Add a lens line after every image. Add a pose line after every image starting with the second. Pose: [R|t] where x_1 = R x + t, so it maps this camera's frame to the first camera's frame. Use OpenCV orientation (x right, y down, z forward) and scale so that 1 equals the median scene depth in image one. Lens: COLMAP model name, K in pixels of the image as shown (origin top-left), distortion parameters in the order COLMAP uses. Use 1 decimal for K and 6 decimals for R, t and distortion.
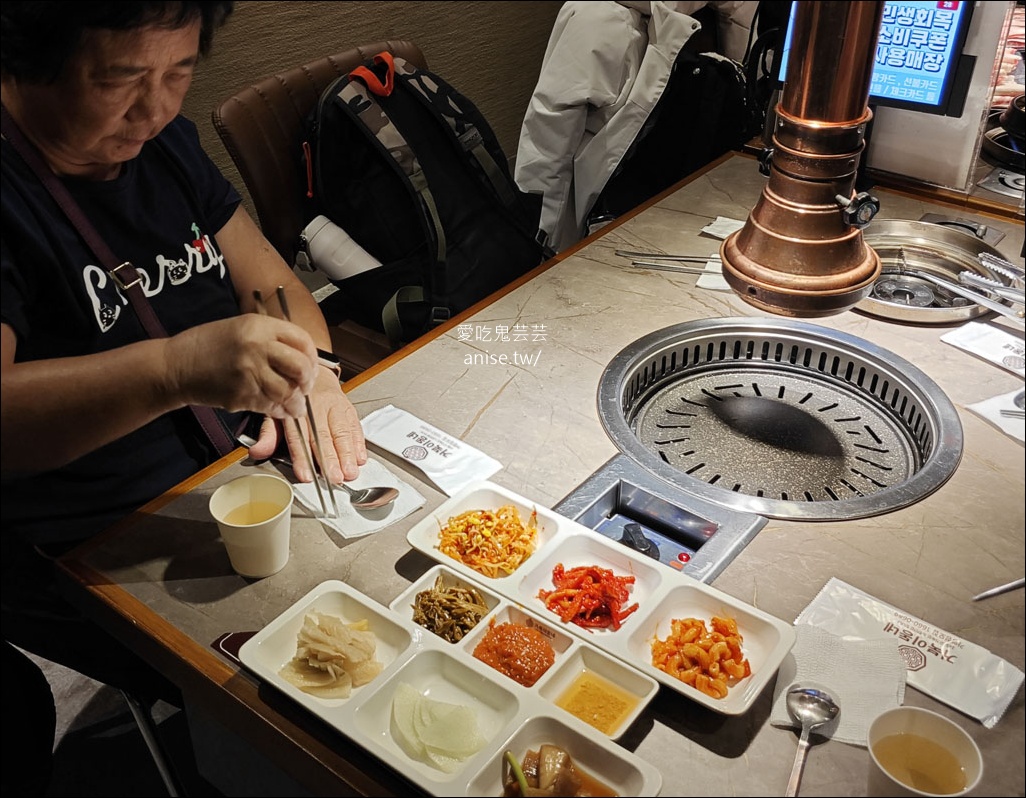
lens RADIAL K [[1039.4, 0, 512.6], [0, 1039.4, 398.7], [0, 0, 1]] dist [0.015678, 0.000000]
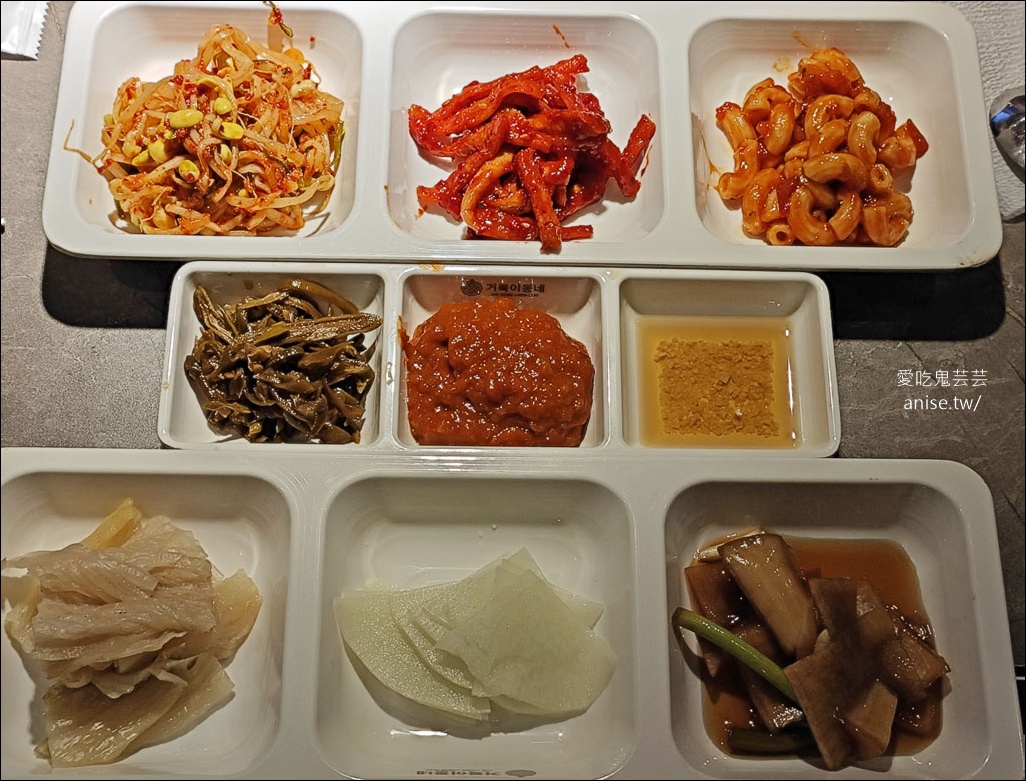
lens RADIAL K [[1687.6, 0, 513.1], [0, 1687.6, 390.3], [0, 0, 1]] dist [0.005962, 0.000000]
pose [[0.803446, -0.527925, 0.275263, -0.175200], [0.307699, 0.763991, 0.567133, -0.128432], [-0.509702, -0.370962, 0.776267, 0.452655]]
